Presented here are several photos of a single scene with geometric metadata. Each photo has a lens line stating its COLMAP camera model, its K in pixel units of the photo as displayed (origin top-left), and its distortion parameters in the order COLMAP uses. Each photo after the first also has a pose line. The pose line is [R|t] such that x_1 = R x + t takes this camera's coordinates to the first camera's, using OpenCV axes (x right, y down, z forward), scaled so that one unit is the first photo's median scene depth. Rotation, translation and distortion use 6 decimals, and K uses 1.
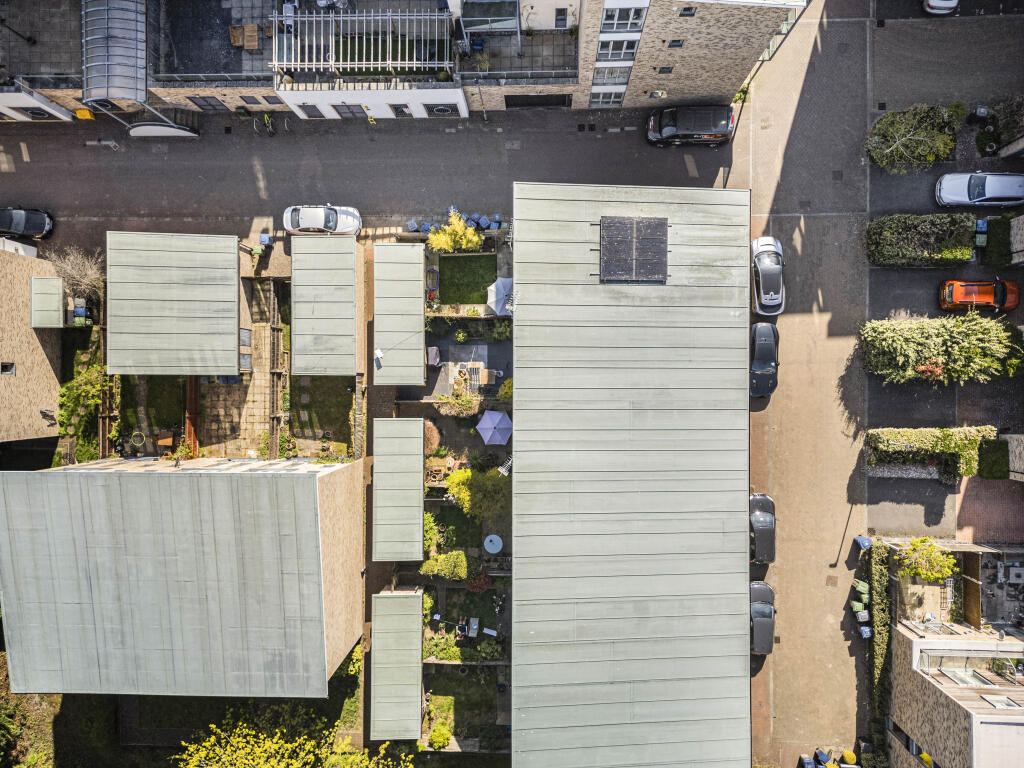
lens RADIAL K [[717.6, 0, 512.0], [0, 717.6, 384.0], [0, 0, 1]] dist [0.065993, -0.066010]
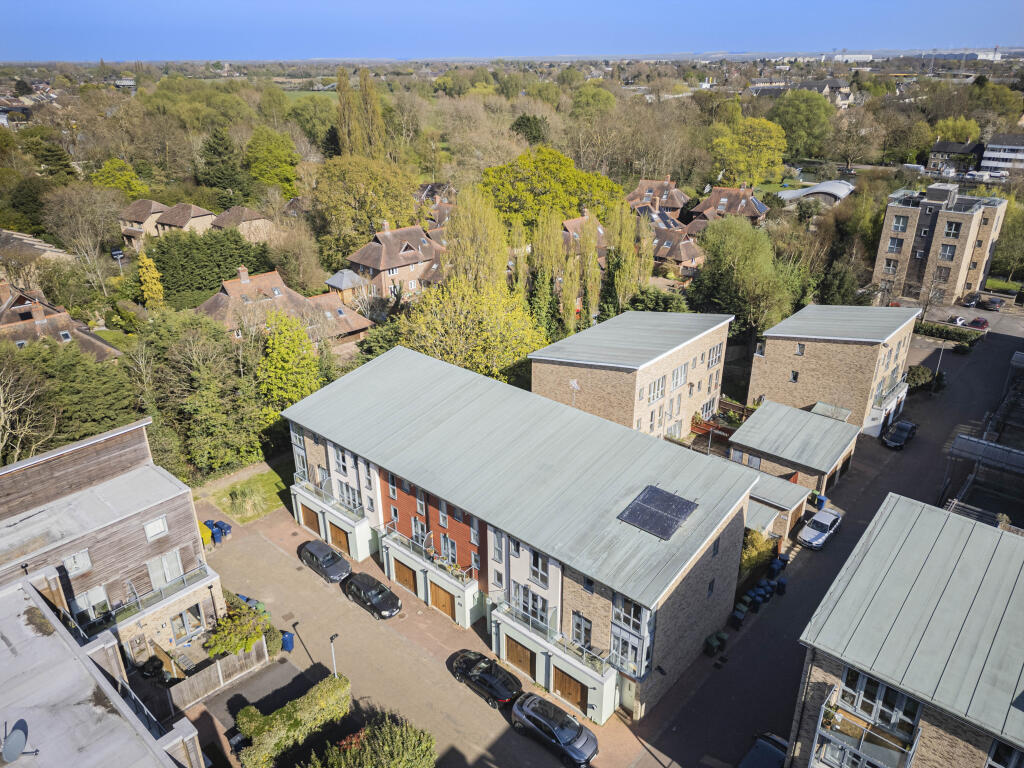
lens RADIAL K [[717.6, 0, 512.0], [0, 717.6, 384.0], [0, 0, 1]] dist [0.065993, -0.066010]
pose [[-0.659755, 0.355796, -0.661916, 0.808168], [-0.750773, -0.273848, 0.601122, -0.515712], [0.032612, 0.893541, 0.447795, 0.243233]]
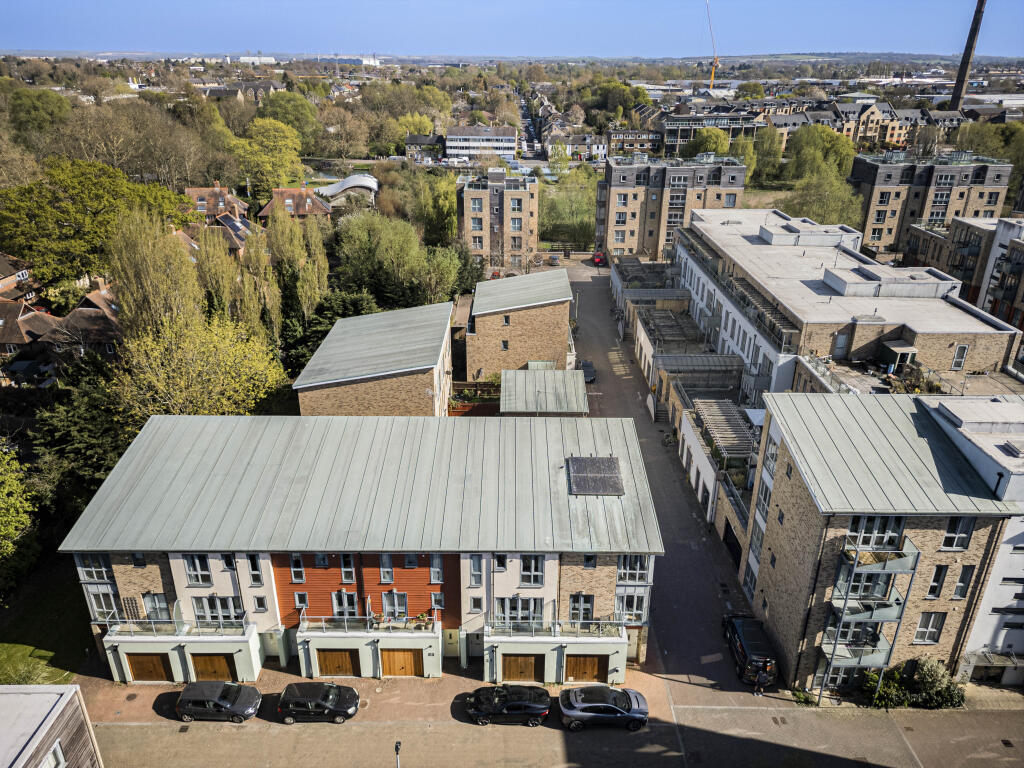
lens RADIAL K [[717.6, 0, 512.0], [0, 717.6, 384.0], [0, 0, 1]] dist [0.065993, -0.066010]
pose [[-0.001740, 0.452867, -0.891576, 0.960705], [-0.999886, -0.014178, -0.005250, -0.028920], [-0.015018, 0.891465, 0.452840, 0.245614]]
